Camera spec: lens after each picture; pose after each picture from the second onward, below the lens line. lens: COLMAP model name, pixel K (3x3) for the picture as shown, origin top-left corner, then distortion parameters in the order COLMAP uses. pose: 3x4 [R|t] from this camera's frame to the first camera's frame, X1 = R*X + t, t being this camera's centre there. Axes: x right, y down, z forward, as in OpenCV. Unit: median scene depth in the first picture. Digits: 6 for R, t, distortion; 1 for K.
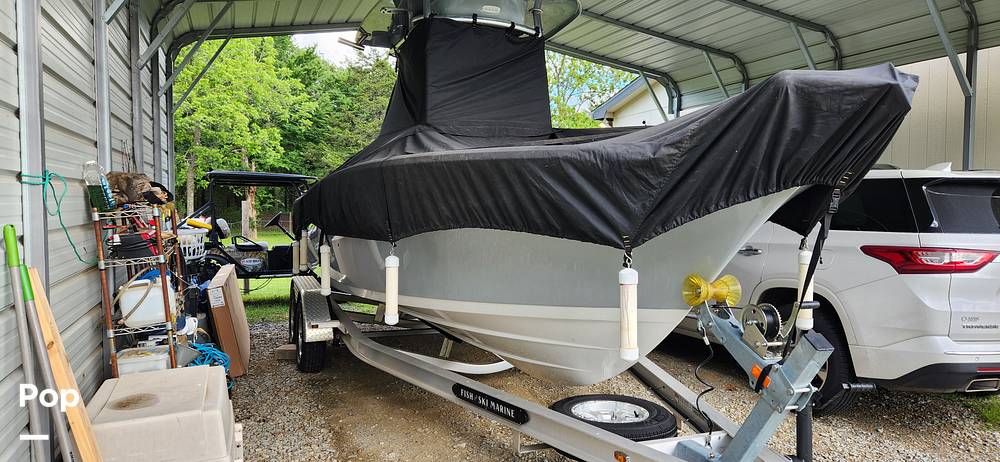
lens RADIAL K [[667.2, 0, 499.3], [0, 667.2, 230.6], [0, 0, 1]] dist [0.053071, -0.014306]
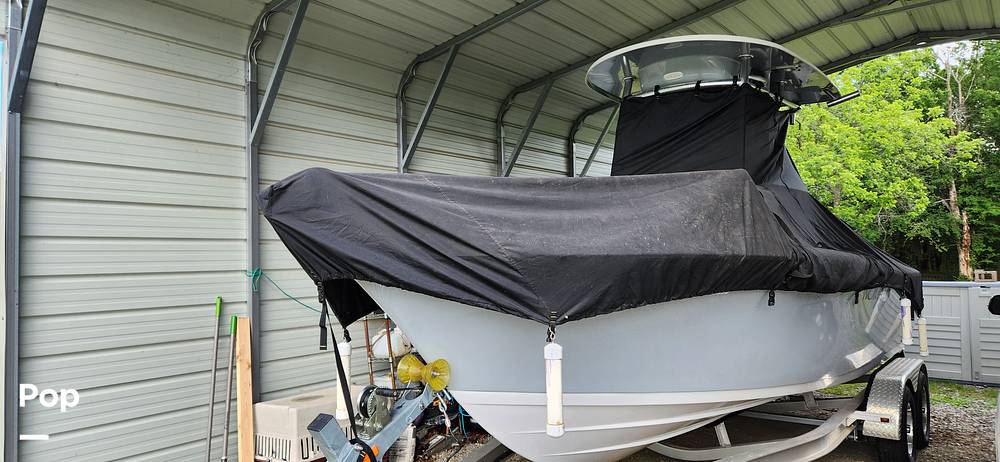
lens RADIAL K [[667.2, 0, 501.5], [0, 667.2, 223.7], [0, 0, 1]] dist [0.053071, -0.014306]
pose [[0.504348, -0.064777, -0.861067, 0.705365], [-0.015116, 0.996367, -0.083810, -0.025192], [0.863368, 0.055286, 0.501536, 0.297010]]
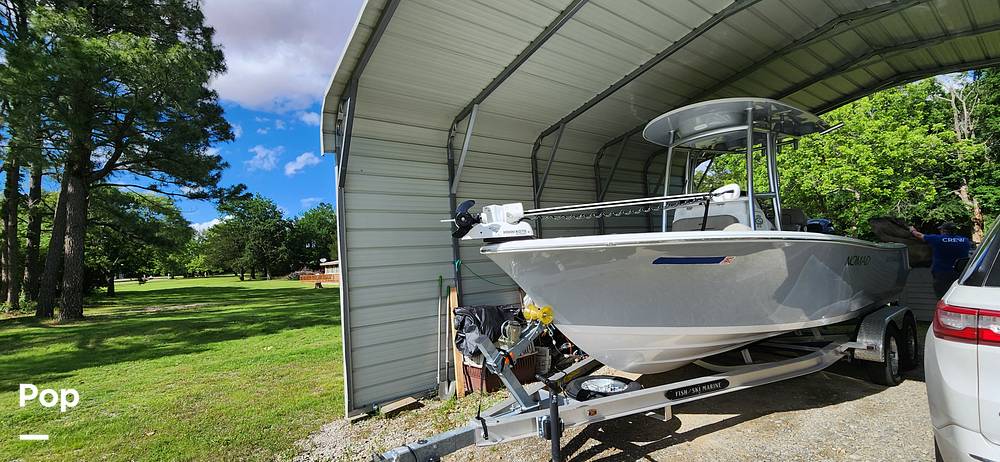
lens RADIAL K [[408.9, 0, 503.9], [0, 408.9, 235.0], [0, 0, 1]] dist [0.000040, -0.001291]
pose [[0.252899, -0.078825, -0.964276, 0.766682], [0.020009, 0.996888, -0.076243, -0.019002], [0.967286, -0.000013, 0.253689, 0.324787]]
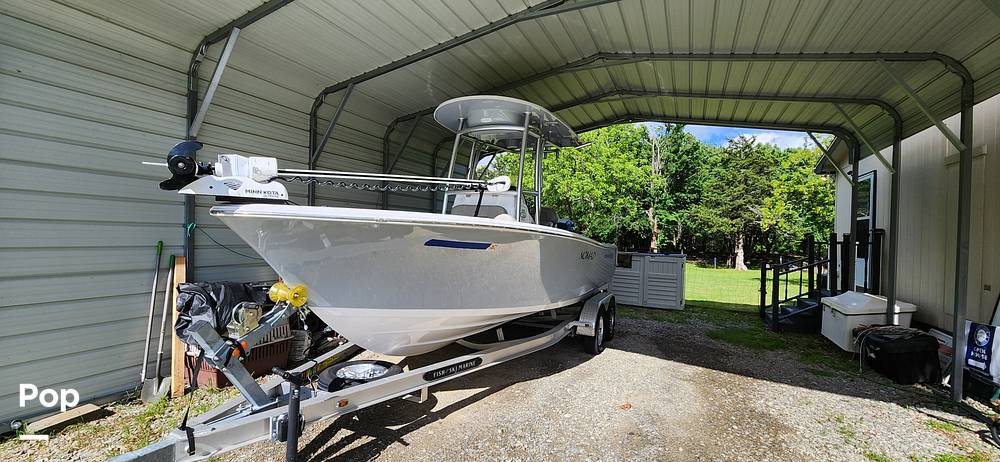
lens RADIAL K [[408.9, 0, 500.8], [0, 408.9, 235.5], [0, 0, 1]] dist [0.000040, -0.001291]
pose [[0.689130, 0.013171, -0.724518, 0.736247], [-0.056251, 0.997790, -0.035365, -0.017790], [0.722451, 0.065126, 0.688348, 0.364568]]
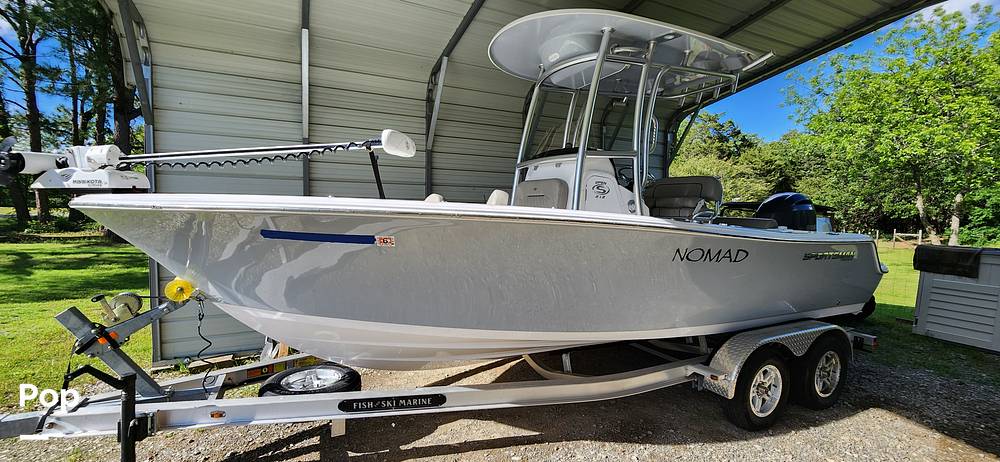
lens RADIAL K [[408.9, 0, 502.7], [0, 408.9, 238.3], [0, 0, 1]] dist [0.000040, -0.001291]
pose [[0.073308, 0.050143, -0.996048, 0.694414], [-0.053046, 0.997518, 0.046313, -0.049674], [0.995898, 0.049441, 0.075786, 0.883091]]
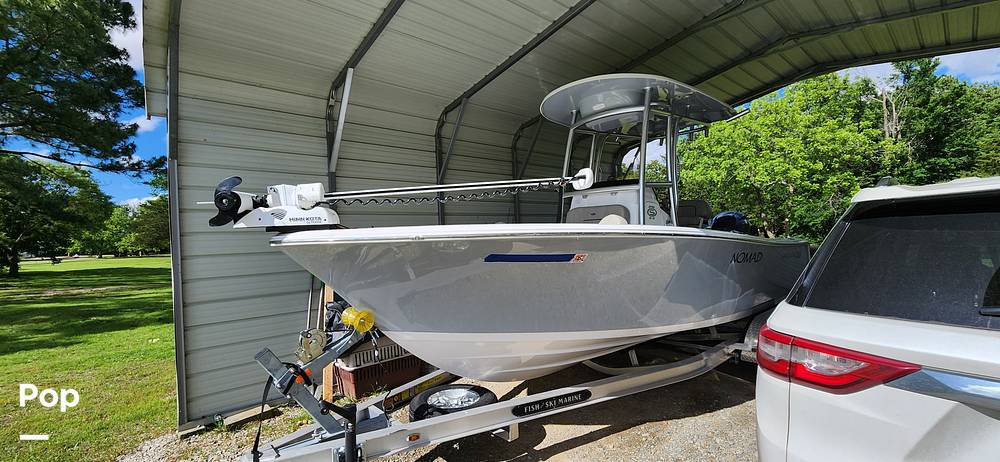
lens RADIAL K [[408.9, 0, 505.8], [0, 408.9, 236.8], [0, 0, 1]] dist [0.000040, -0.001291]
pose [[0.339705, -0.031286, -0.940011, 0.719026], [0.003505, 0.999482, -0.031999, -0.031979], [0.940525, 0.007576, 0.339639, 0.533577]]
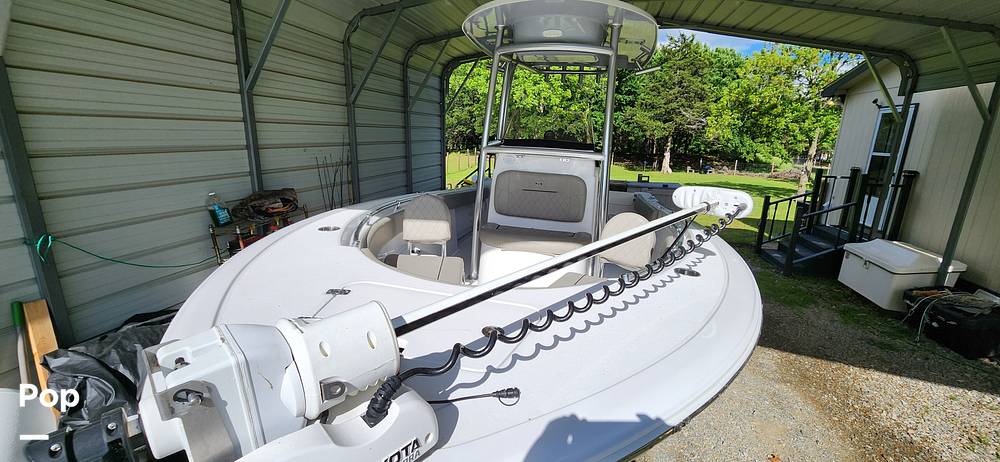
lens RADIAL K [[408.9, 0, 500.7], [0, 408.9, 234.2], [0, 0, 1]] dist [0.000040, -0.001291]
pose [[0.816219, 0.156676, -0.556093, 0.319215], [-0.051122, 0.978337, 0.200606, -0.152861], [0.575477, -0.135310, 0.806547, 0.414779]]
